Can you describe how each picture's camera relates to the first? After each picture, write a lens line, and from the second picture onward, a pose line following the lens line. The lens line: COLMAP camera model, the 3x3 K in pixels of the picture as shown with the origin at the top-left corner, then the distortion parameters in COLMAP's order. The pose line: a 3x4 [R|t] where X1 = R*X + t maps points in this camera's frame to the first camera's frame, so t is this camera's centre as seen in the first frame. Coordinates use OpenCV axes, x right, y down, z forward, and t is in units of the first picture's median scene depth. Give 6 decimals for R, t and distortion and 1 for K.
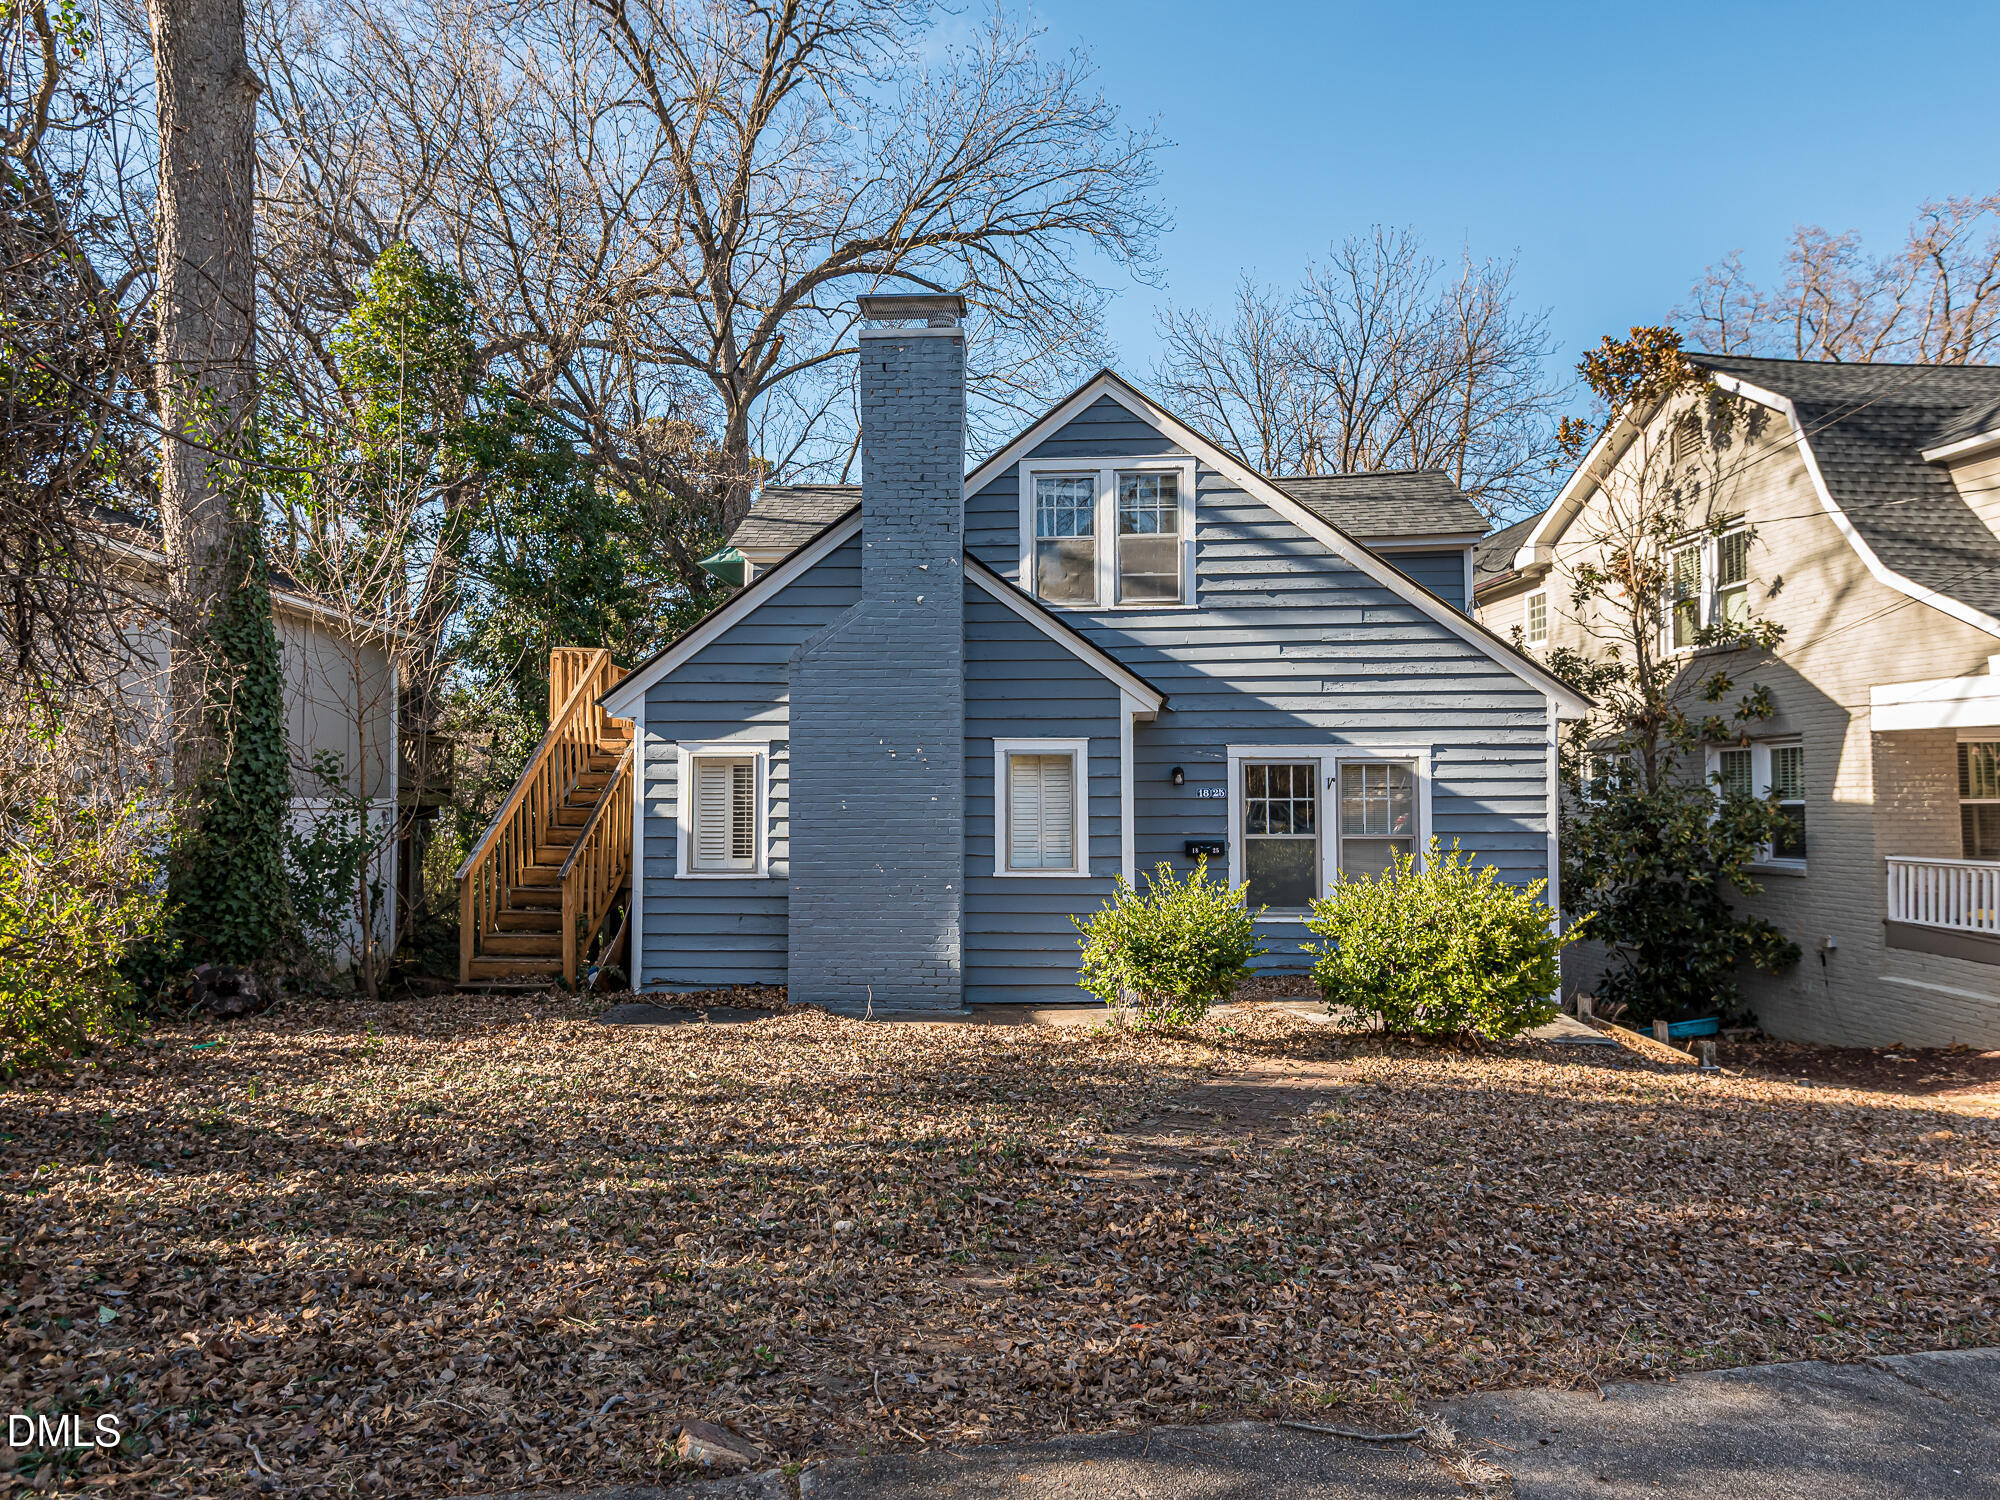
lens RADIAL K [[1229.1, 0, 985.7], [0, 1229.1, 770.0], [0, 0, 1]] dist [0.030845, -0.008495]
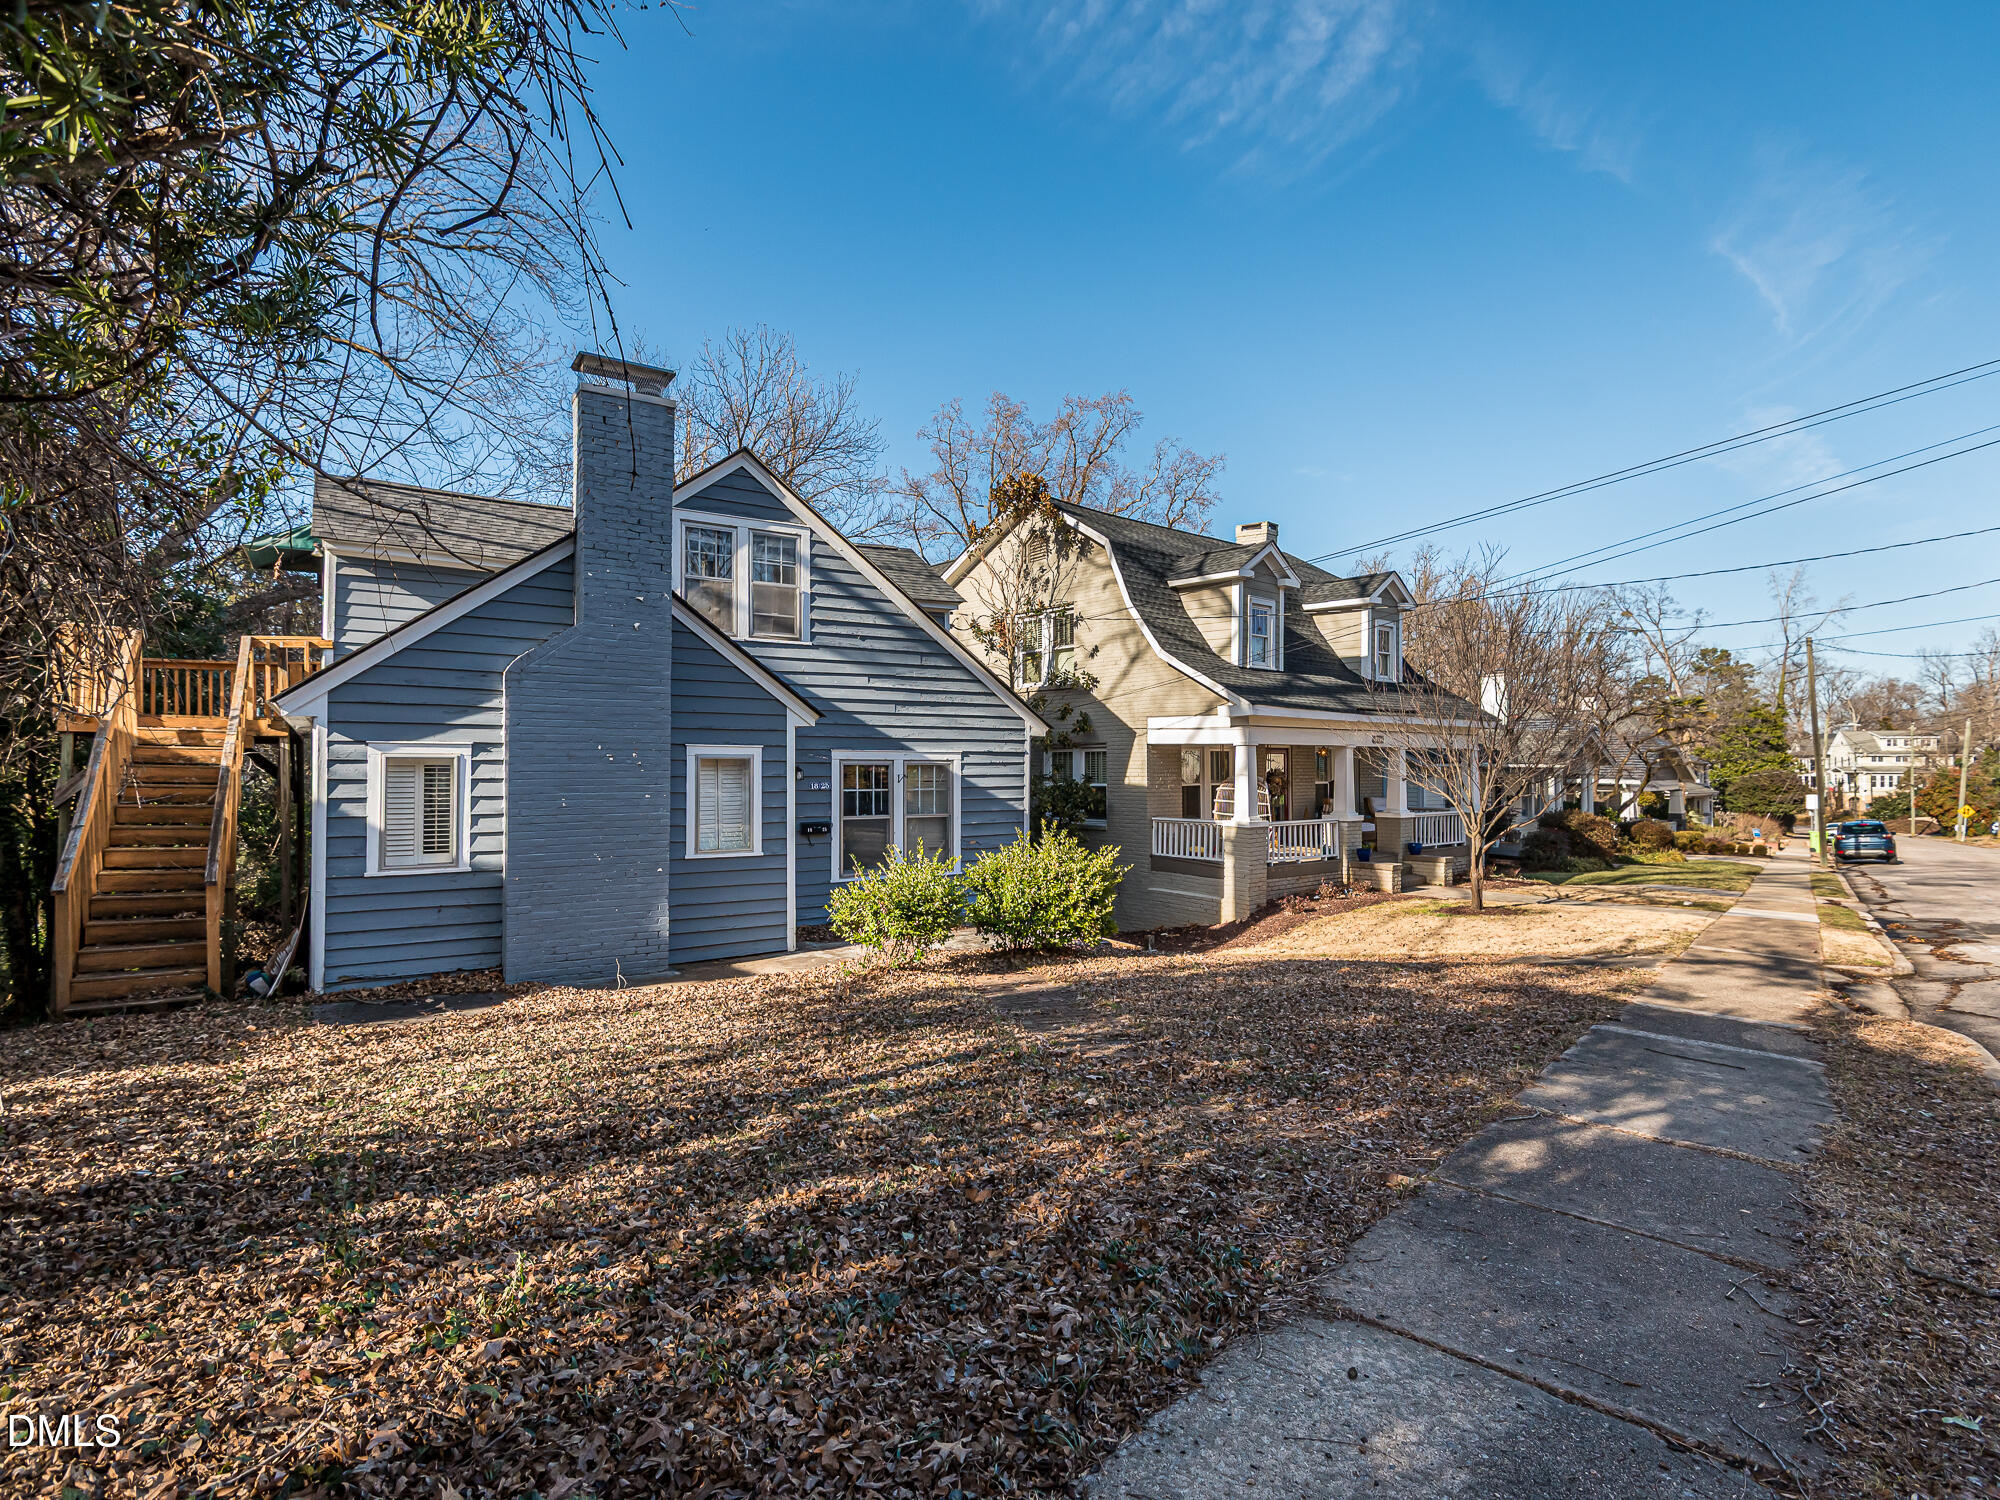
lens RADIAL K [[1017.8, 0, 984.7], [0, 1017.8, 771.9], [0, 0, 1]] dist [0.033305, -0.020614]
pose [[0.807786, -0.000982, 0.589475, -0.322494], [-0.016114, 0.999588, 0.023748, -0.025550], [-0.589255, -0.028683, 0.807437, 0.013576]]
